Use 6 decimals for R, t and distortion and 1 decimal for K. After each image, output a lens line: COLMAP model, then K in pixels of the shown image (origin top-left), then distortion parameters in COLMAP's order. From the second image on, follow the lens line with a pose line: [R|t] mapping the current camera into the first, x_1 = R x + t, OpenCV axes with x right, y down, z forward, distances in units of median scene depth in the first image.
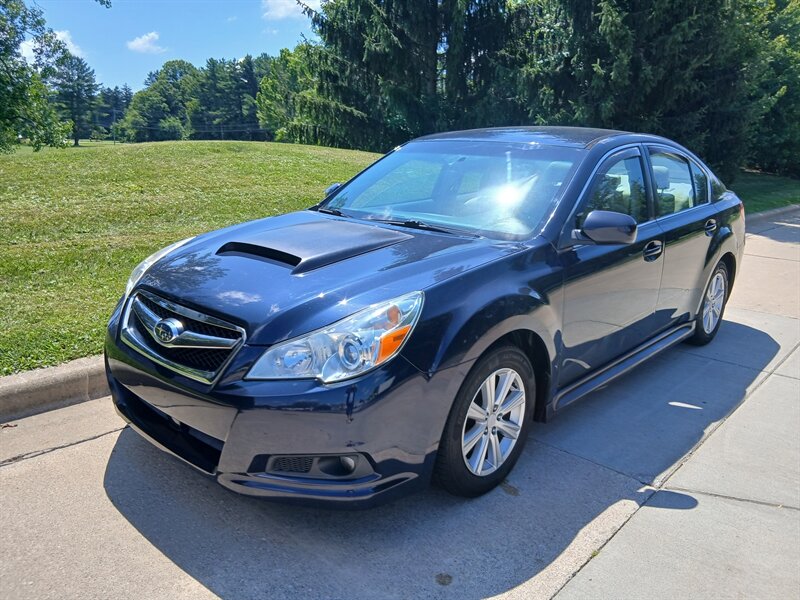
lens RADIAL K [[621.6, 0, 412.5], [0, 621.6, 300.2], [0, 0, 1]] dist [0.100944, -0.196737]
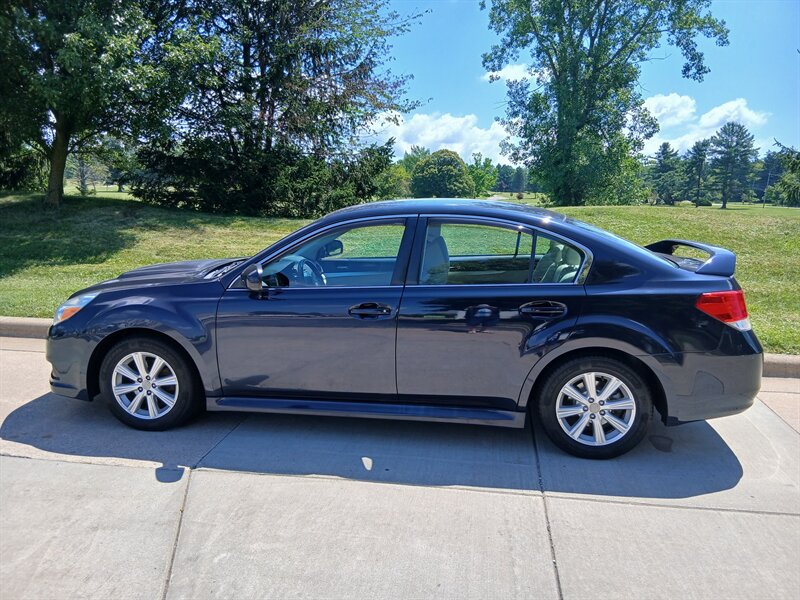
lens RADIAL K [[611.9, 0, 405.5], [0, 611.9, 297.8], [0, 0, 1]] dist [0.106670, -0.194977]
pose [[0.561747, 0.119290, -0.818663, 0.270637], [-0.198655, 0.980048, 0.006494, -0.025271], [0.803104, 0.158983, 0.574237, 0.091220]]
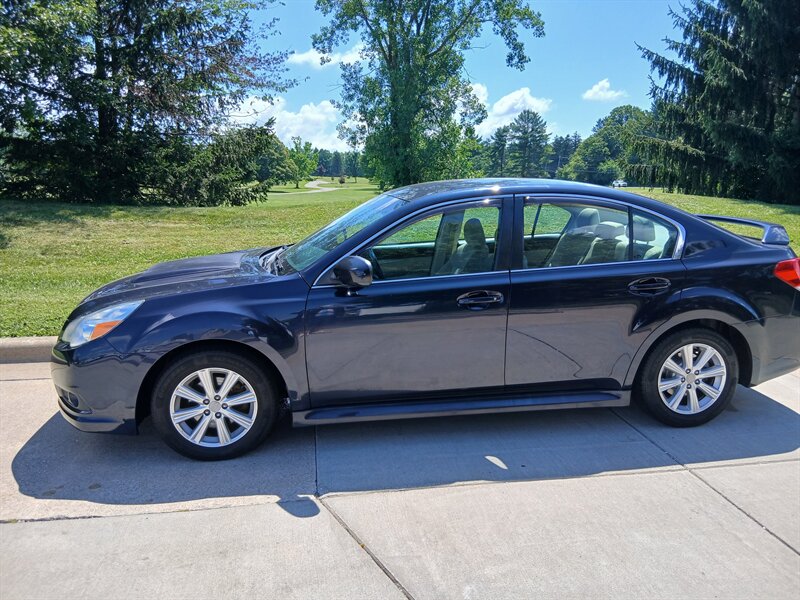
lens RADIAL K [[609.0, 0, 404.1], [0, 609.0, 298.7], [0, 0, 1]] dist [0.105926, -0.191787]
pose [[0.773742, 0.093936, -0.626497, 0.190702], [-0.131618, 0.991203, -0.013933, -0.010630], [0.619677, 0.093239, 0.779299, 0.032448]]
